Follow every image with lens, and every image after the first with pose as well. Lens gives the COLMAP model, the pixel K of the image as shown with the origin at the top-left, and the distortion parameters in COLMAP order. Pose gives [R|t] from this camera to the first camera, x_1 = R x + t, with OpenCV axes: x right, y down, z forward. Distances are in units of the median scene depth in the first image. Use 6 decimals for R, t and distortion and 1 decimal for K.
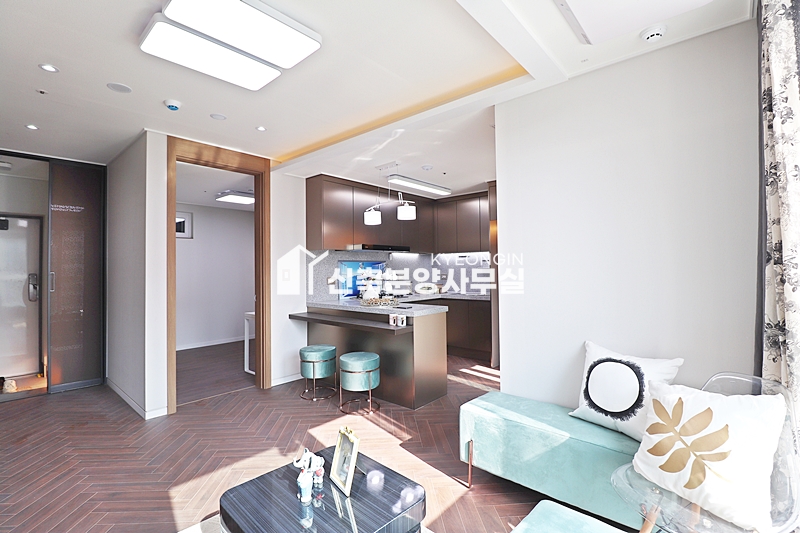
lens RADIAL K [[371.8, 0, 397.1], [0, 371.8, 261.3], [0, 0, 1]] dist [-0.014878, -0.000753]
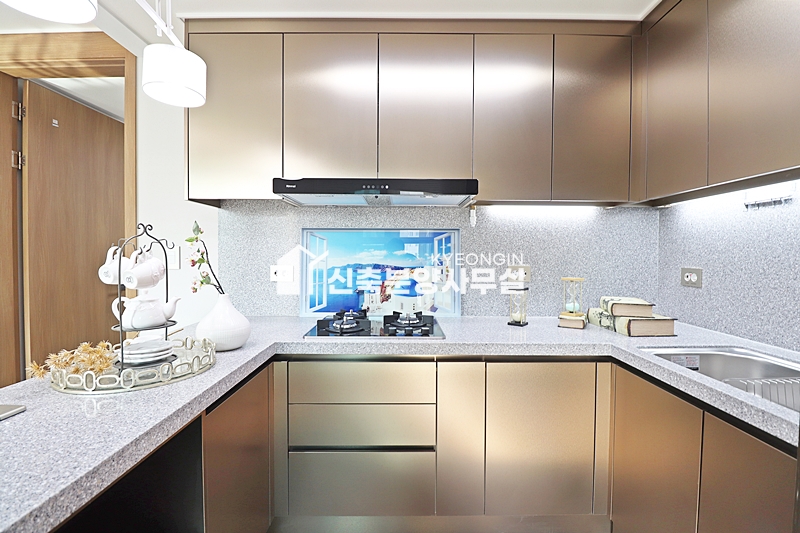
lens RADIAL K [[371.8, 0, 397.1], [0, 371.8, 261.3], [0, 0, 1]] dist [-0.014878, -0.000753]
pose [[0.659758, 0.036595, -0.750586, 0.275099], [0.004176, 0.998620, 0.052359, 0.015946], [0.751466, -0.037679, 0.658695, 0.888599]]
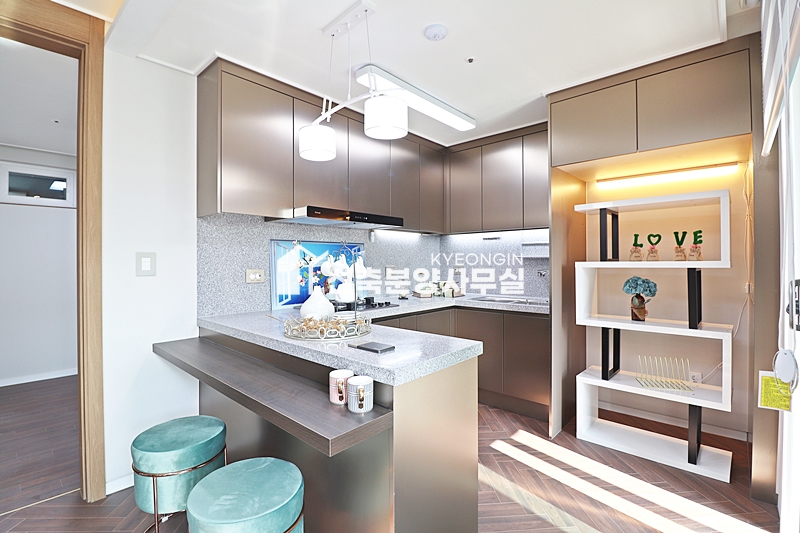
lens RADIAL K [[371.8, 0, 397.1], [0, 371.8, 261.3], [0, 0, 1]] dist [-0.014878, -0.000753]
pose [[0.999828, 0.009459, -0.015954, 0.040208], [-0.009106, 0.999715, 0.022049, 0.018392], [0.016158, -0.021900, 0.999630, 0.502757]]
